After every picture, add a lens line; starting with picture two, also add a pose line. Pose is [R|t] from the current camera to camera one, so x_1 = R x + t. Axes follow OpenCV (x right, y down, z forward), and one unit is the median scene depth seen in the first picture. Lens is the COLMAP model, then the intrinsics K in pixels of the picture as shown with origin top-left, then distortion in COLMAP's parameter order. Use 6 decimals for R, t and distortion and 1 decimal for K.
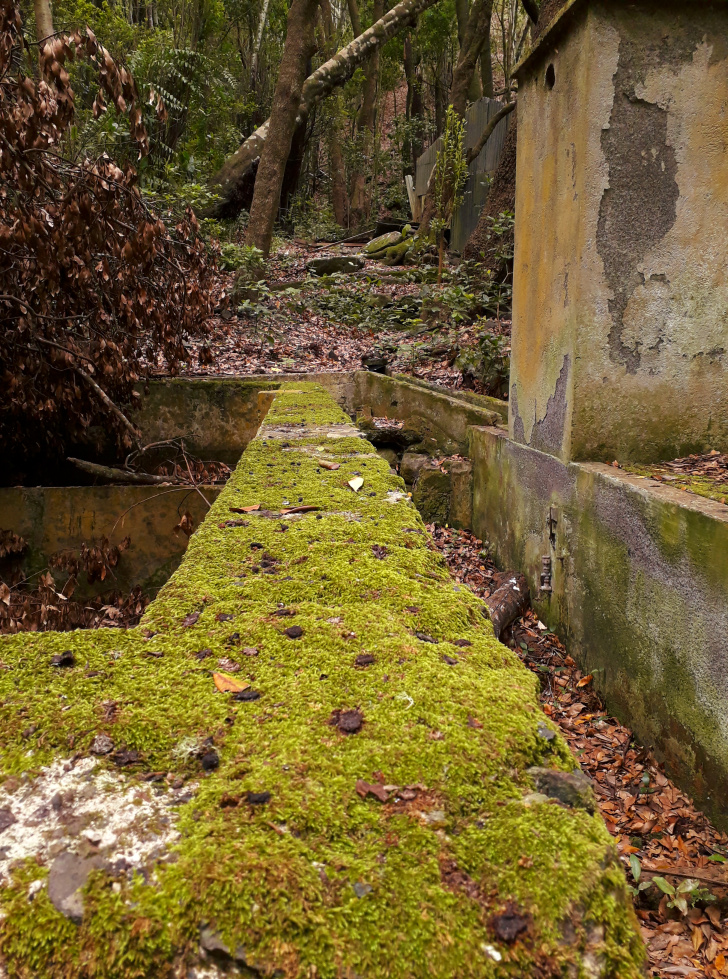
lens RADIAL K [[748.9, 0, 364.8], [0, 748.9, 491.0], [0, 0, 1]] dist [-0.001113, -0.001657]
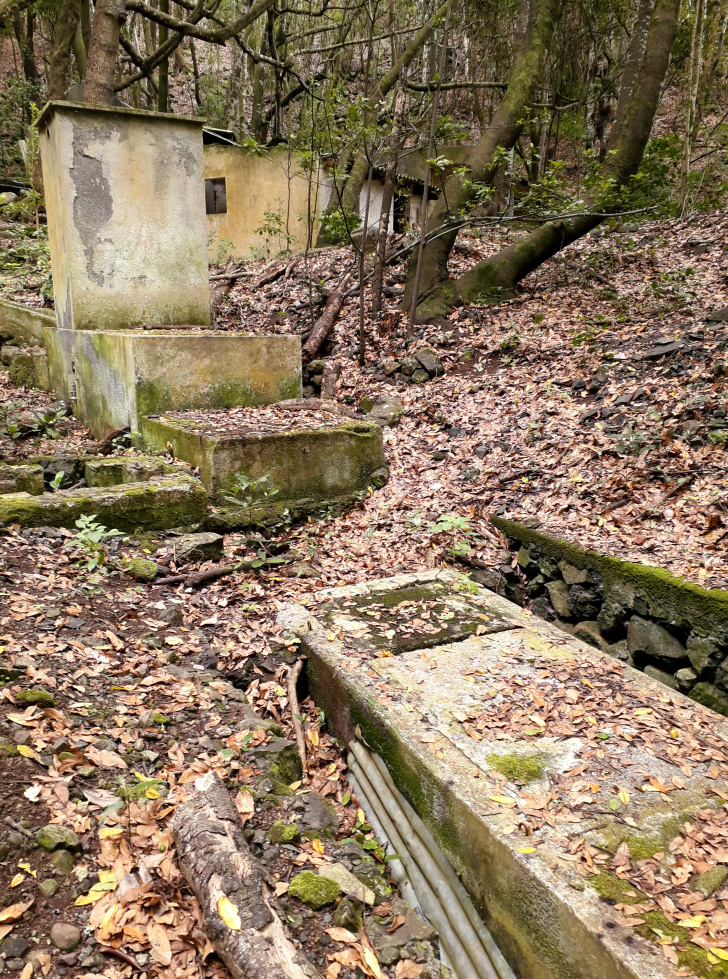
lens RADIAL K [[748.9, 0, 364.5], [0, 748.9, 486.1], [0, 0, 1]] dist [-0.001113, -0.001657]
pose [[0.912147, -0.085220, 0.400906, 0.145021], [0.067906, 0.996049, 0.057230, 0.328983], [-0.404199, -0.024978, 0.914330, -1.221556]]
